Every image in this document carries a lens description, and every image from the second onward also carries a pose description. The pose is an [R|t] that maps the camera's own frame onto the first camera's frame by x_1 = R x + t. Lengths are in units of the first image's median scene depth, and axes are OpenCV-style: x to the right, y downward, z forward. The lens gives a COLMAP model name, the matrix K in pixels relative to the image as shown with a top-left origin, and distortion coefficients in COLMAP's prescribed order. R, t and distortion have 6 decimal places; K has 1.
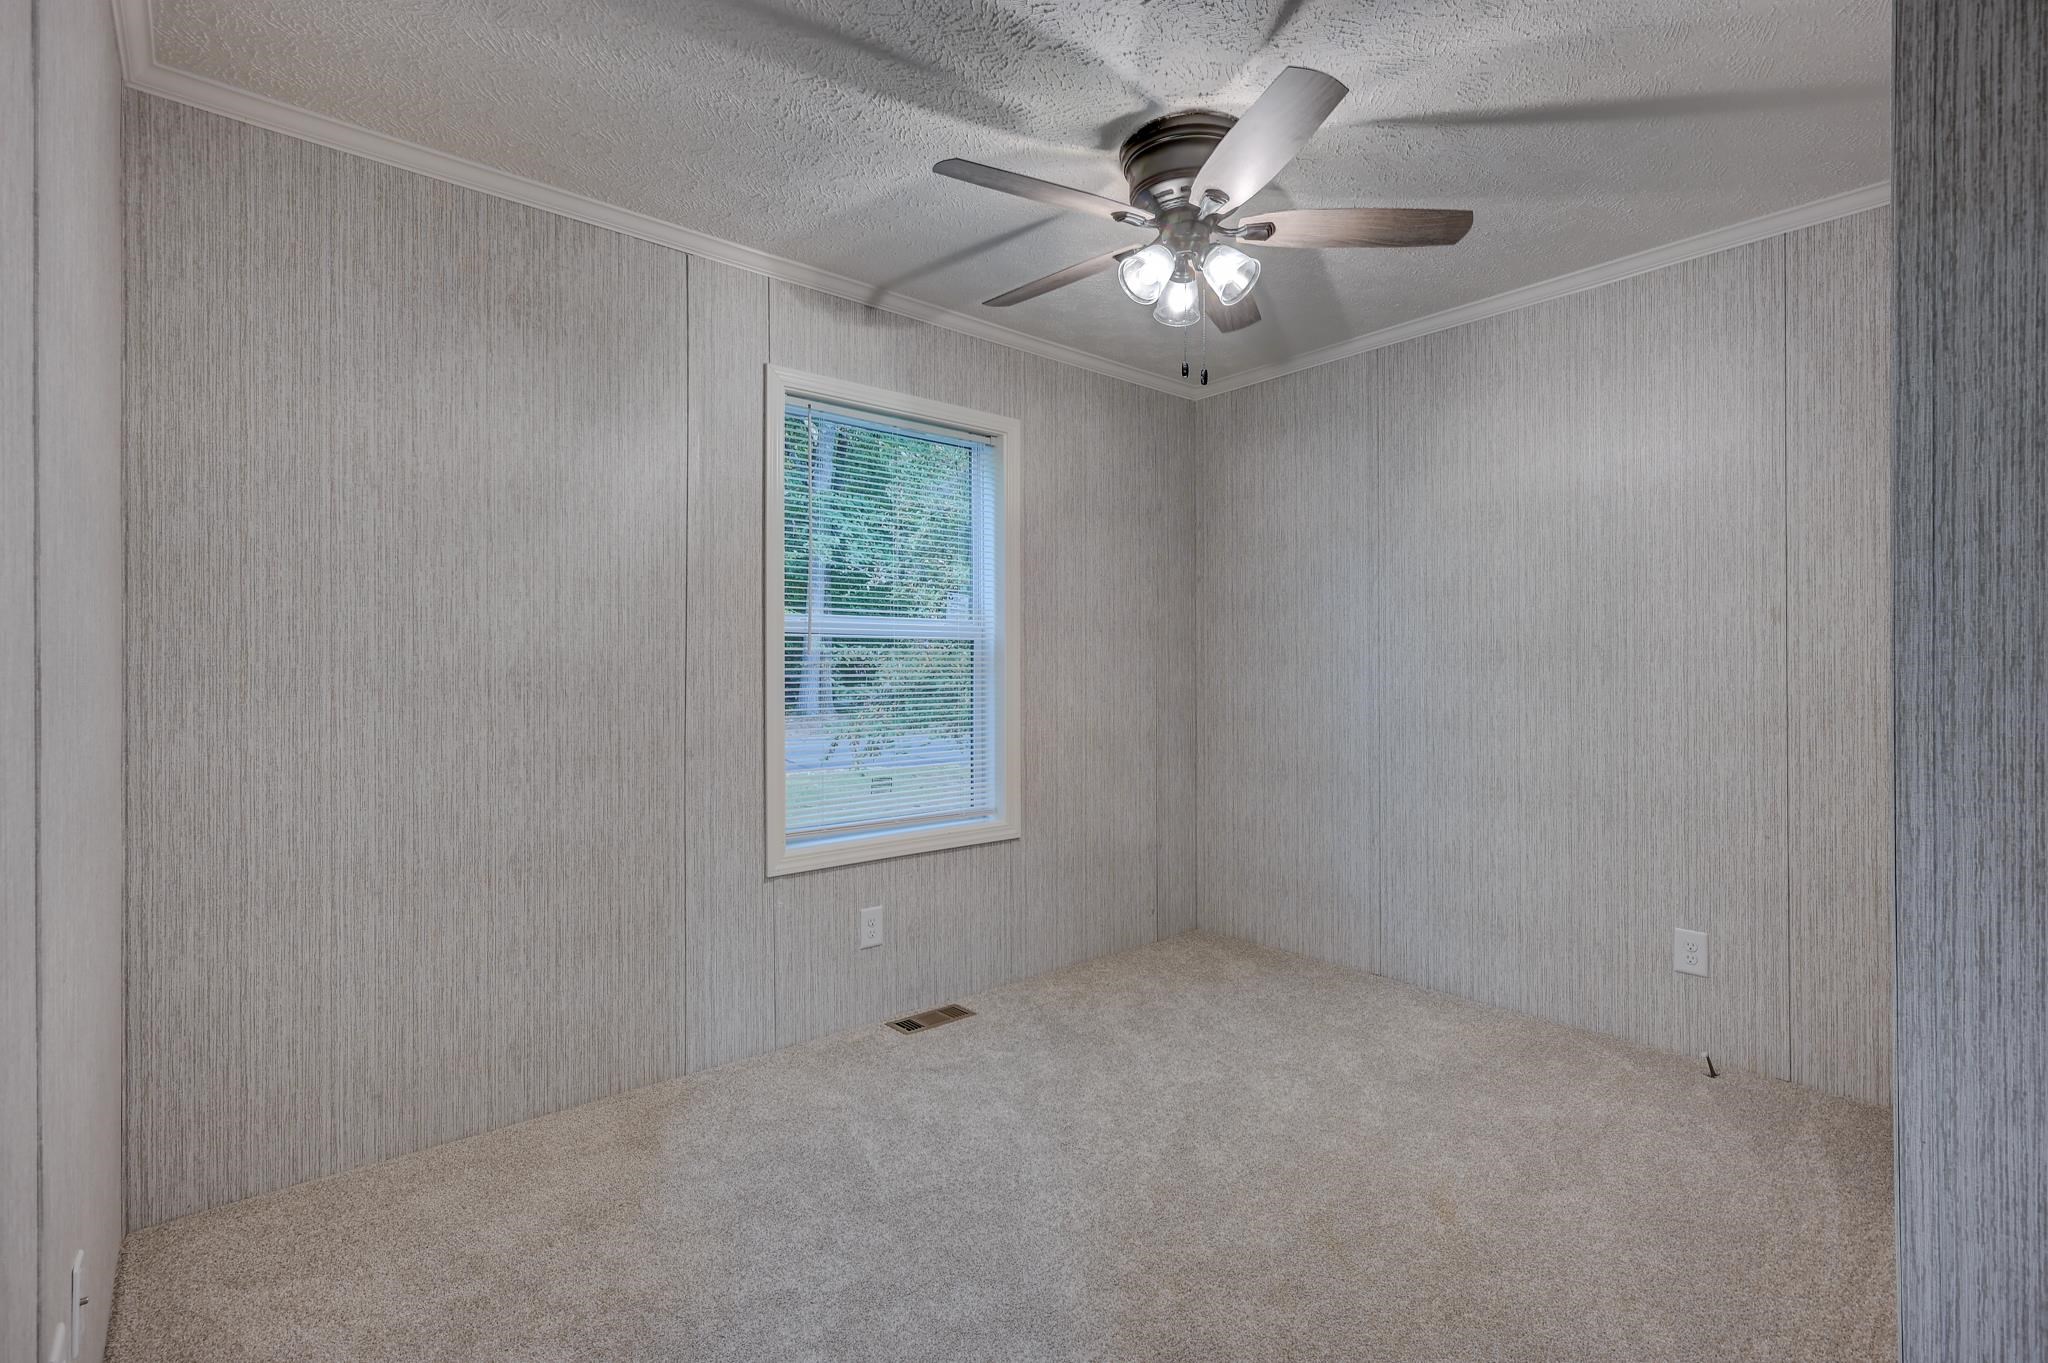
lens RADIAL K [[912.8, 0, 1026.0], [0, 912.8, 670.6], [0, 0, 1]] dist [0.001549, 0.000079]
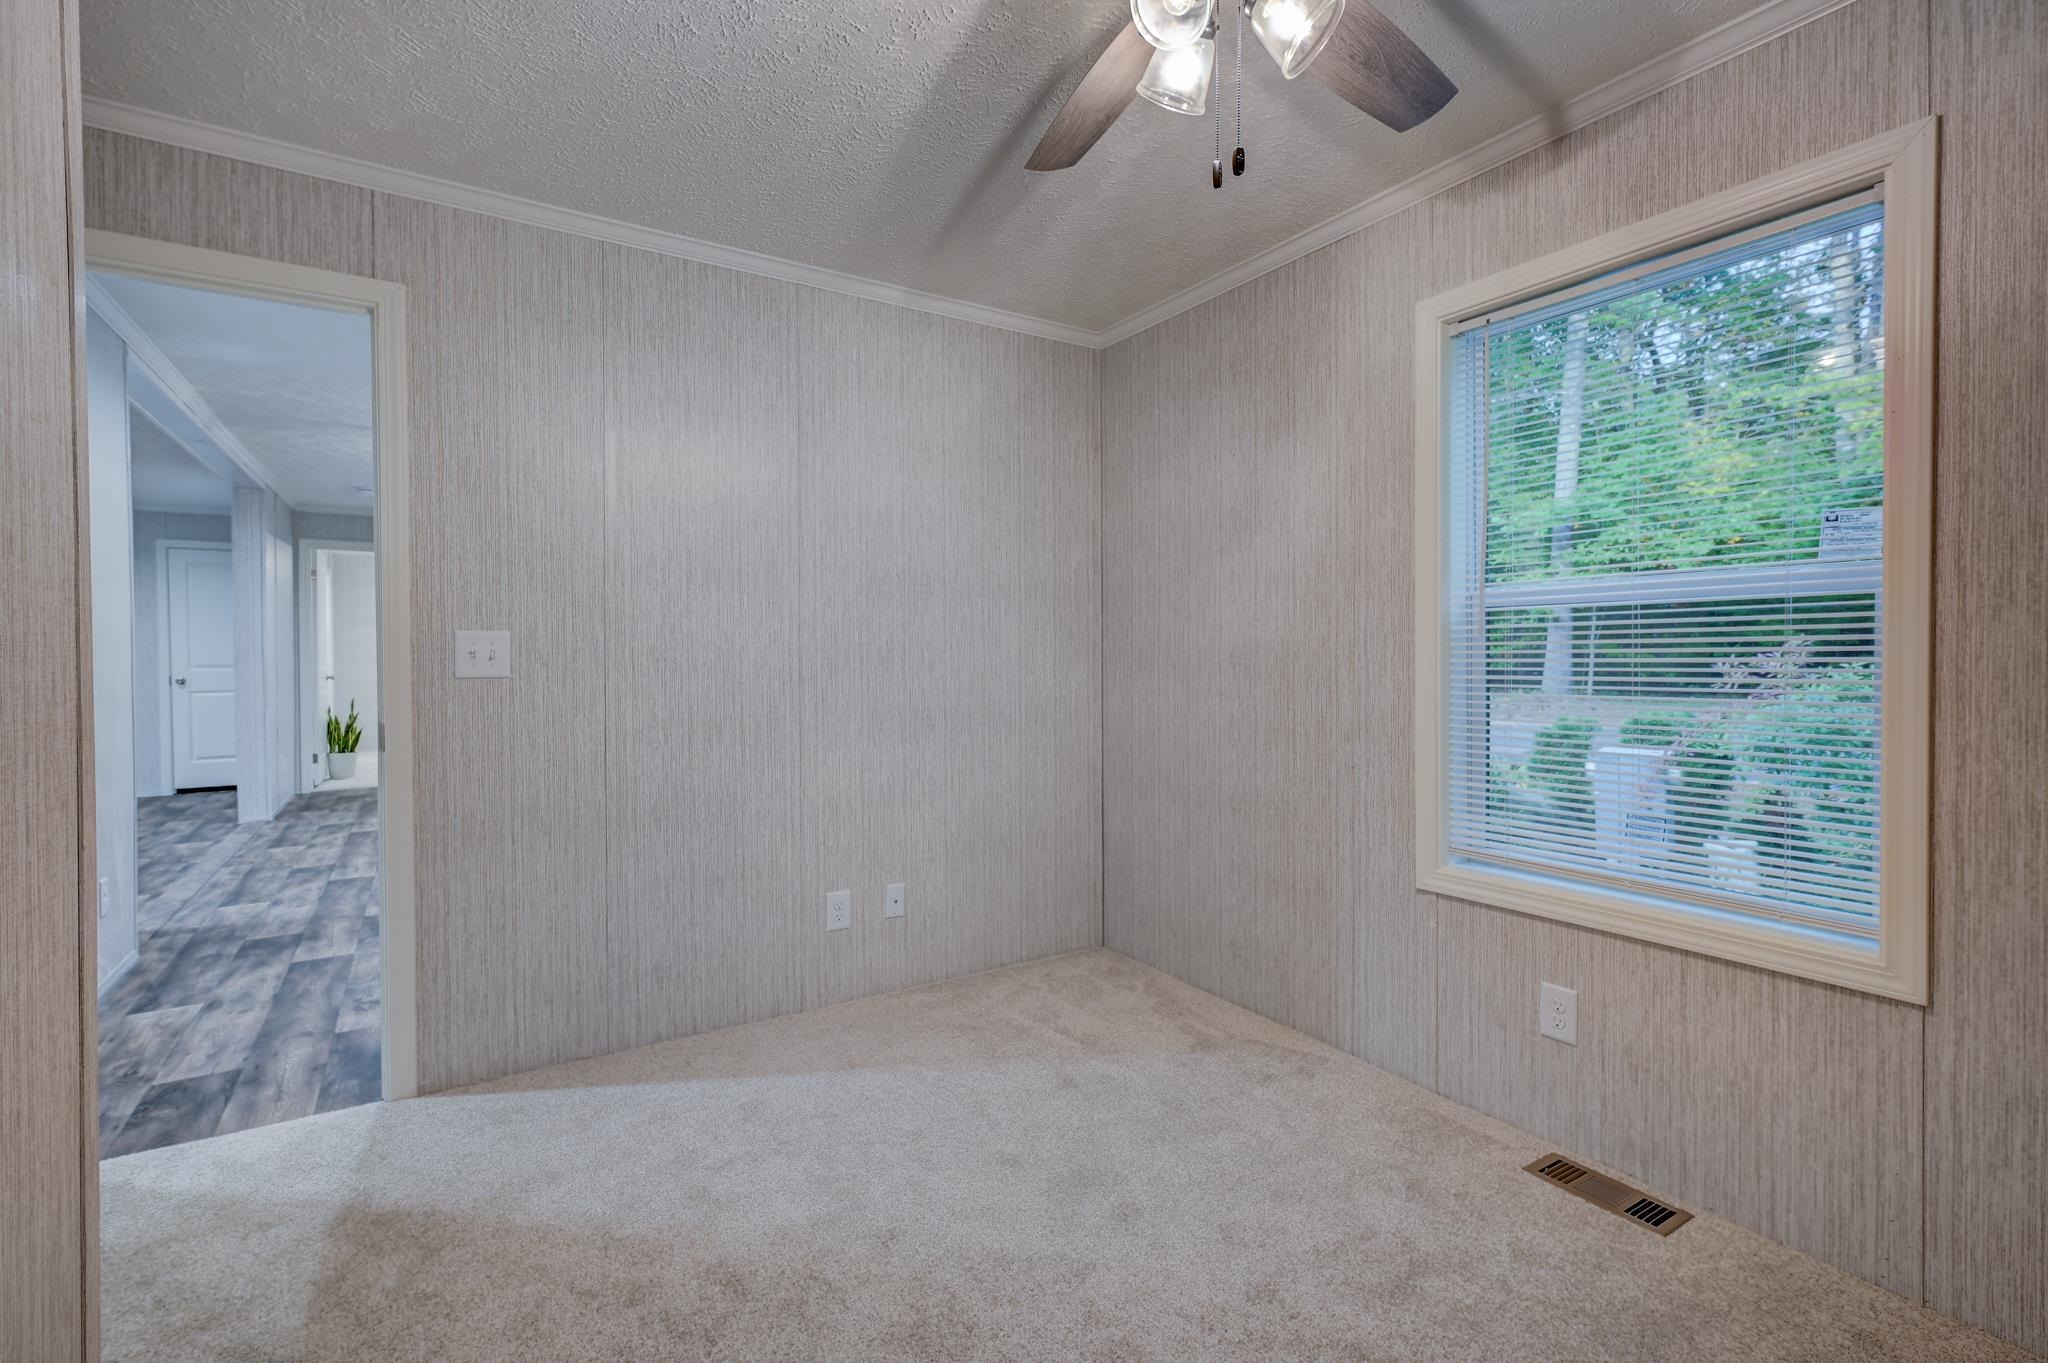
lens RADIAL K [[912.8, 0, 1026.5], [0, 912.8, 670.4], [0, 0, 1]] dist [0.001549, 0.000079]
pose [[-0.128214, 0.017595, -0.991590, 0.608260], [0.003537, 0.999844, 0.017284, -0.001048], [0.991740, -0.001291, -0.128257, 0.703342]]
